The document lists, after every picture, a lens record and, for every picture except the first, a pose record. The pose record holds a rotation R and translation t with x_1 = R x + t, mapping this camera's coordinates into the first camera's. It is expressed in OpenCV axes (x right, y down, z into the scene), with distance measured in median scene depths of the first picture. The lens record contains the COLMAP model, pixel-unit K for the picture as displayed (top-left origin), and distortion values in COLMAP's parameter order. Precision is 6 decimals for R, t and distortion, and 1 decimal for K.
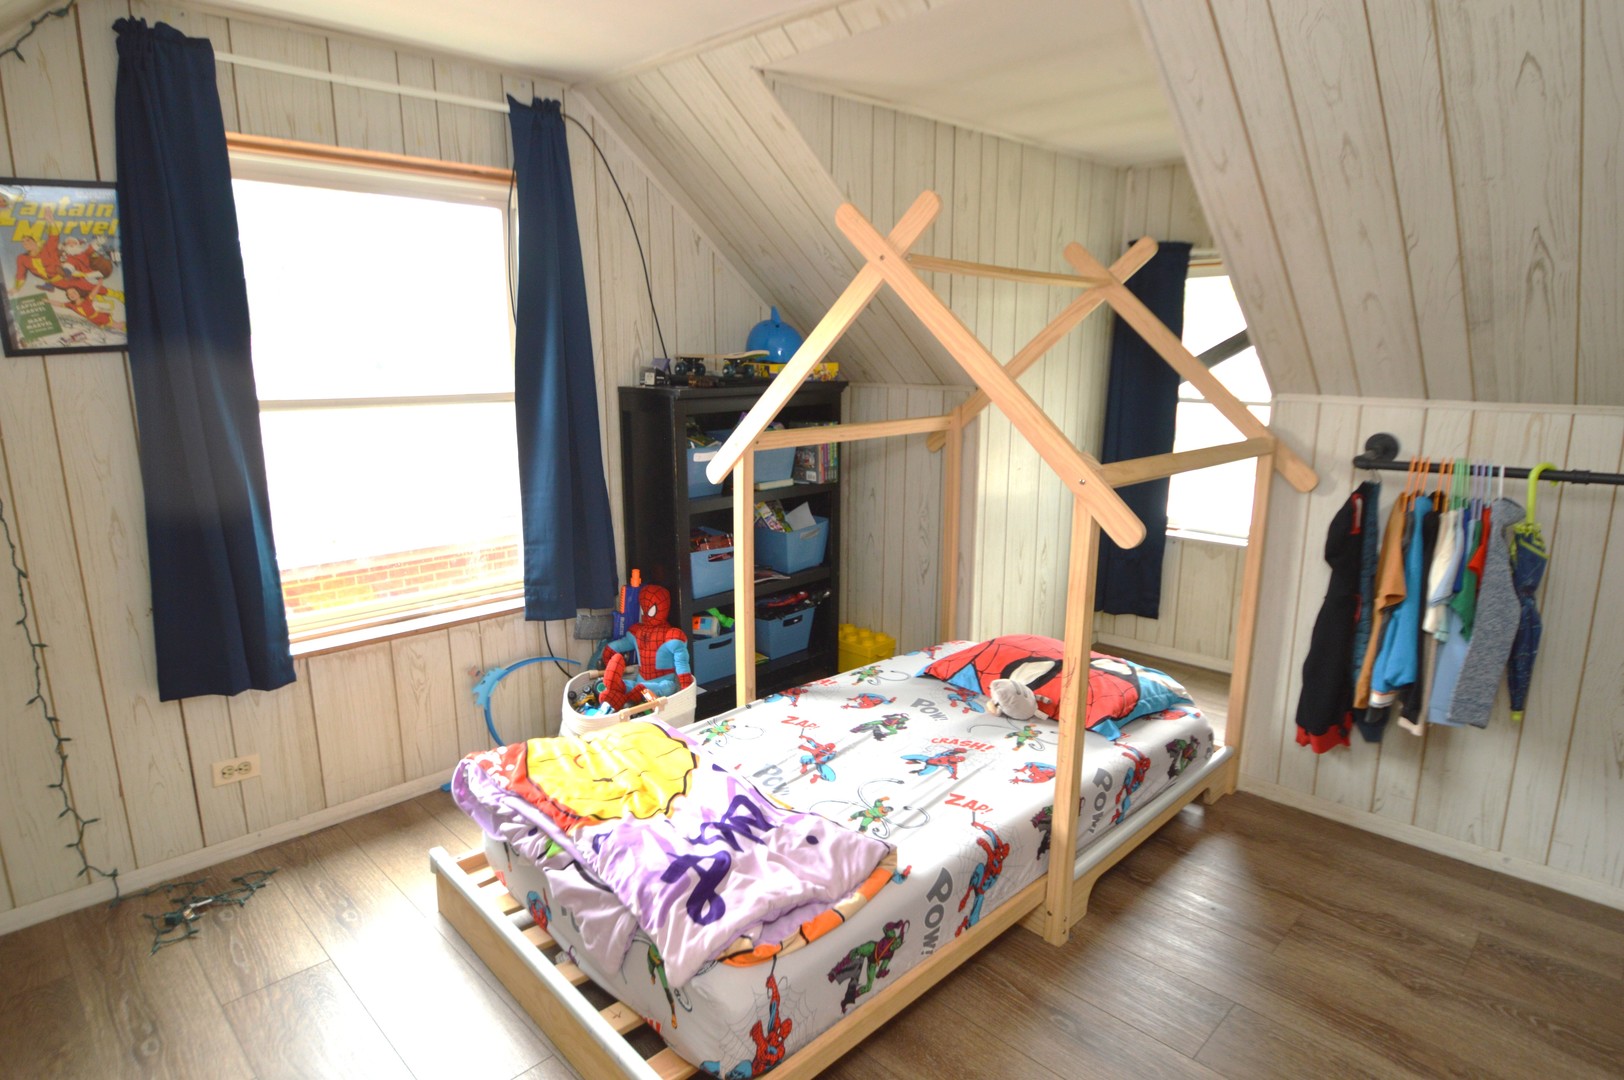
lens RADIAL K [[894.1, 0, 812.6], [0, 894.1, 547.0], [0, 0, 1]] dist [-0.008794, -0.001290]
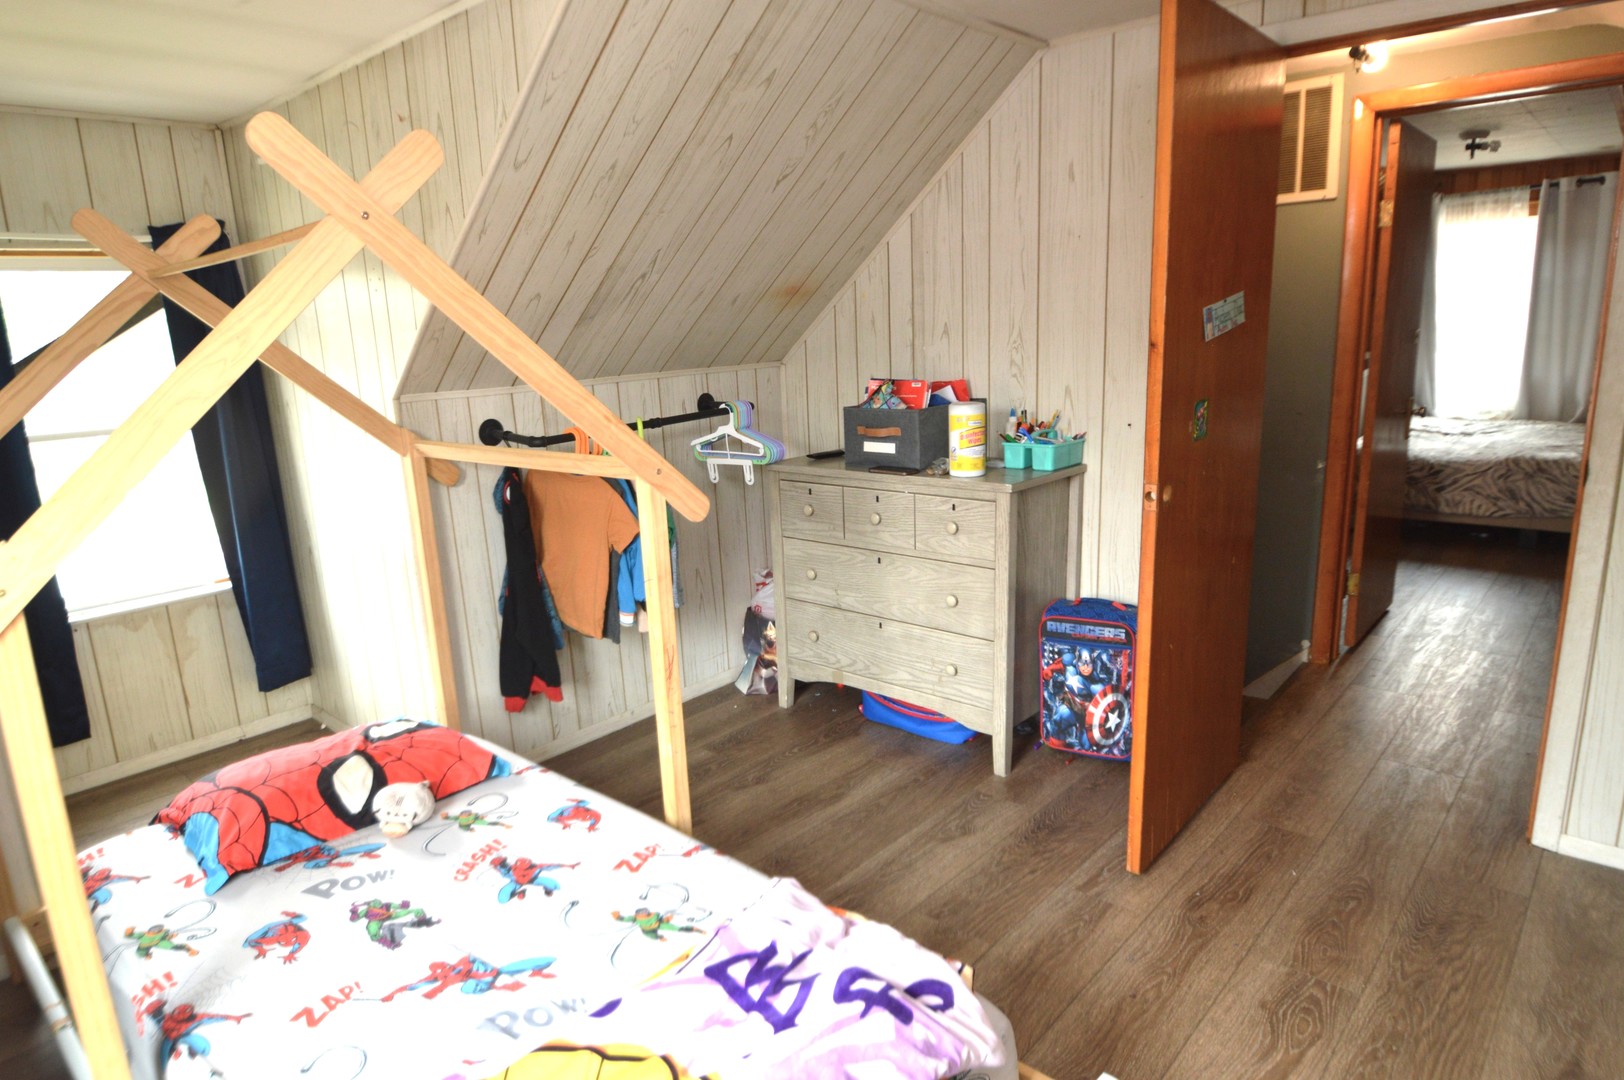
lens RADIAL K [[949.7, 0, 803.9], [0, 949.7, 538.7], [0, 0, 1]] dist [-0.026823, -0.003583]
pose [[-0.040202, -0.217056, 0.975331, -0.560814], [0.258883, 0.940526, 0.219981, -0.142657], [-0.965072, 0.261340, 0.018381, 0.623507]]
